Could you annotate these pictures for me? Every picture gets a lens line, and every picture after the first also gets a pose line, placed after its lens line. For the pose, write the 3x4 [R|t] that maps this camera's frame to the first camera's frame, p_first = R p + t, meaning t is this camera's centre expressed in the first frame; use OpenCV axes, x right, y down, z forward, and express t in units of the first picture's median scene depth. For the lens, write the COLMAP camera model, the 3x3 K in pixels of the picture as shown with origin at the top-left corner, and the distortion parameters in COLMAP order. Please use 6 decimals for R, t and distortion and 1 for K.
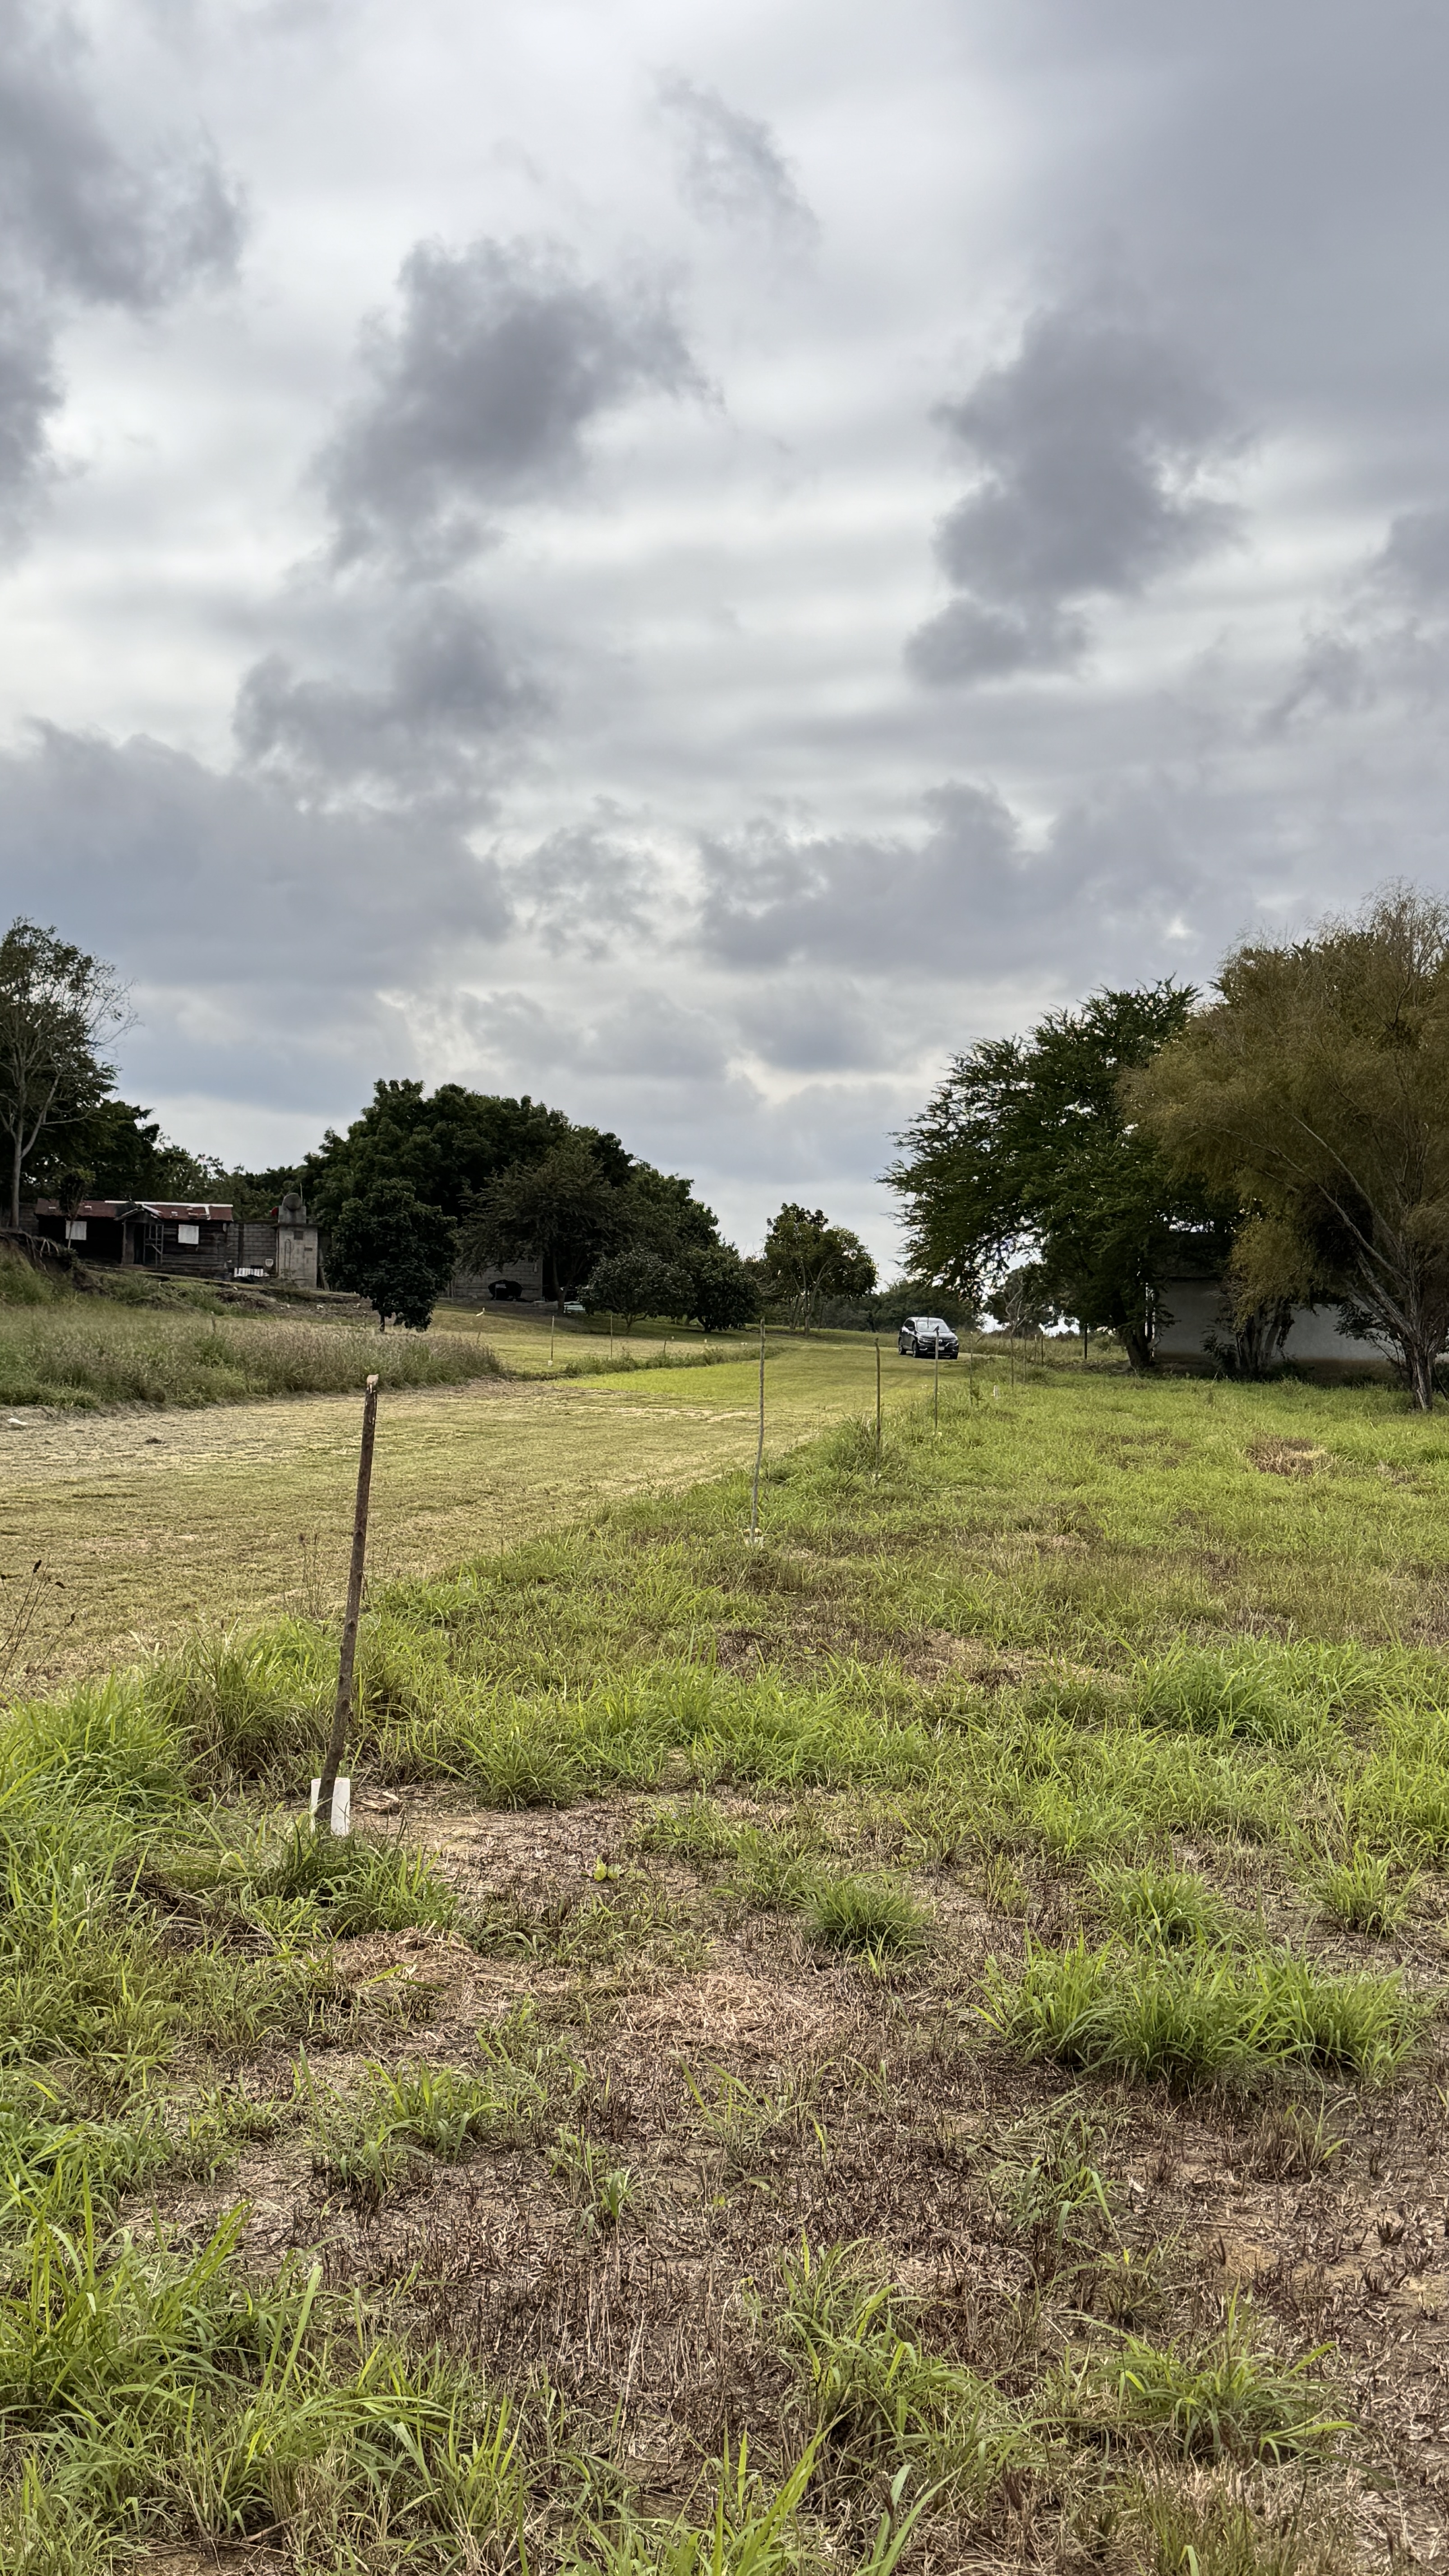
lens RADIAL K [[3021.4, 0, 724.5], [0, 3021.4, 1288.0], [0, 0, 1]] dist [0.171149, -0.234465]
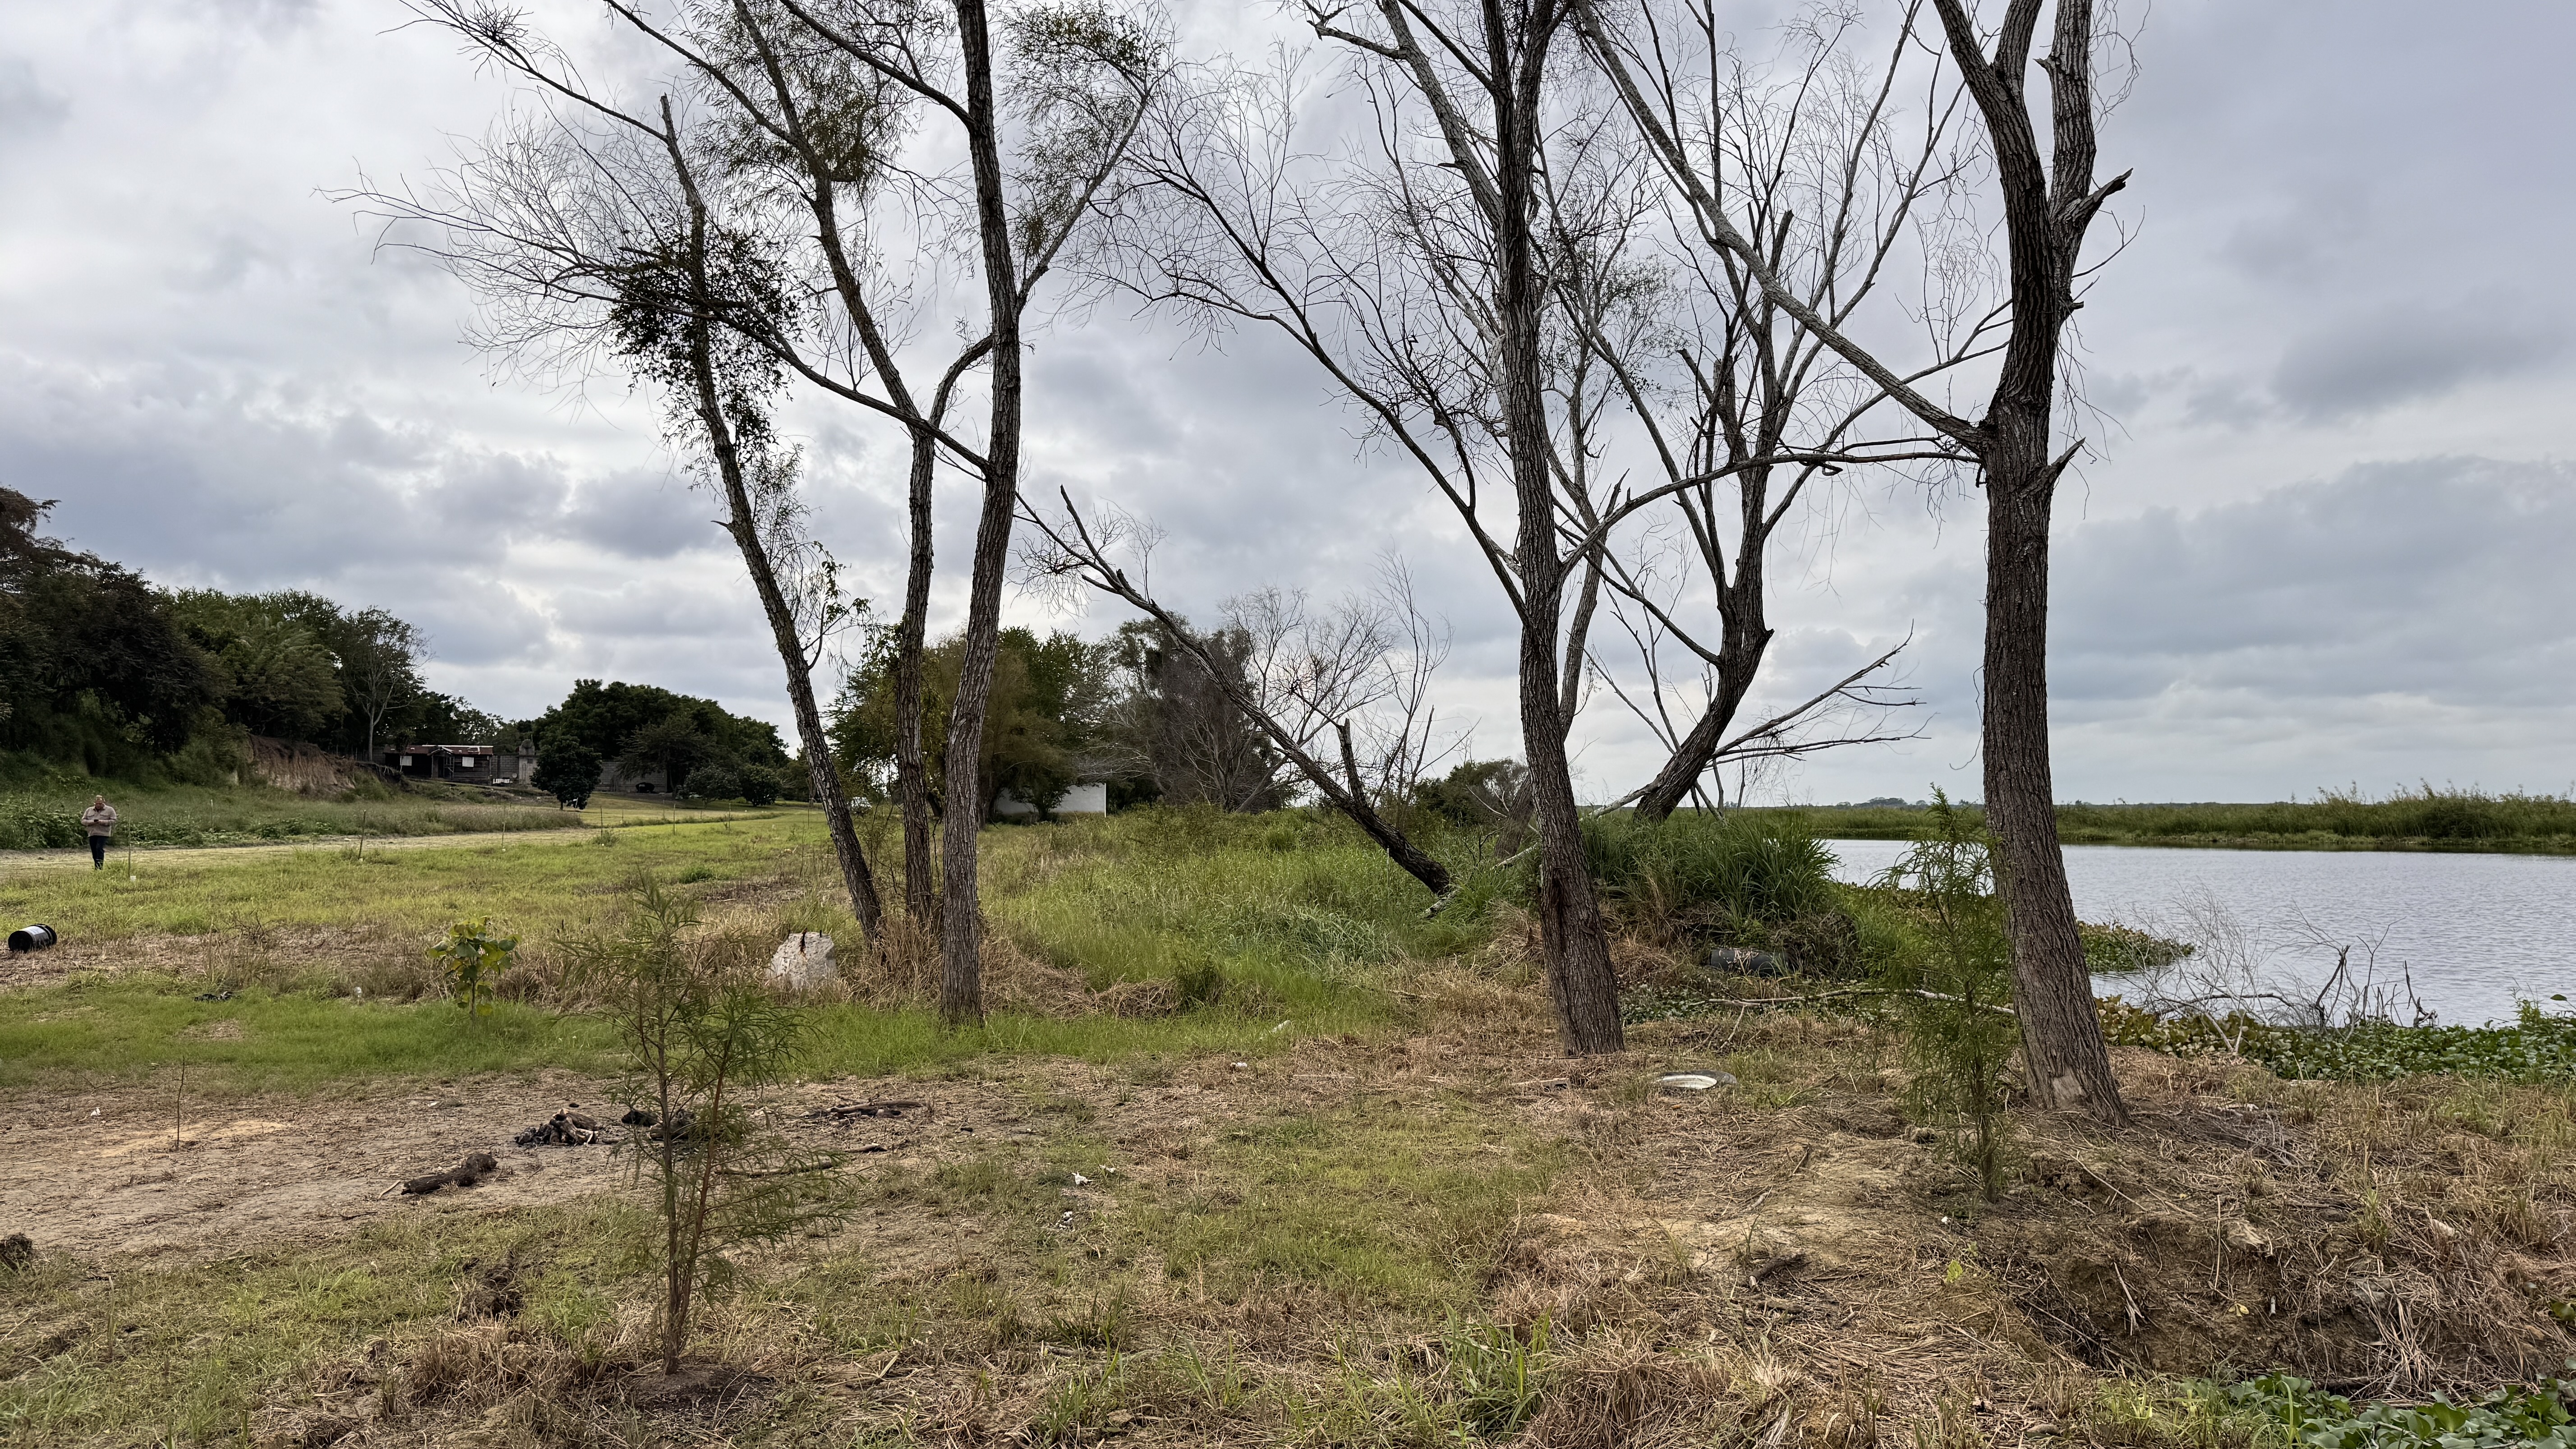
lens RADIAL K [[1767.7, 0, 1288.0], [0, 1767.7, 724.5], [0, 0, 1]] dist [0.003567, -0.030709]
pose [[0.970653, -0.009573, 0.240292, 0.252270], [0.016694, 0.999479, -0.027617, -0.006230], [-0.239903, 0.030817, 0.970308, -0.922563]]
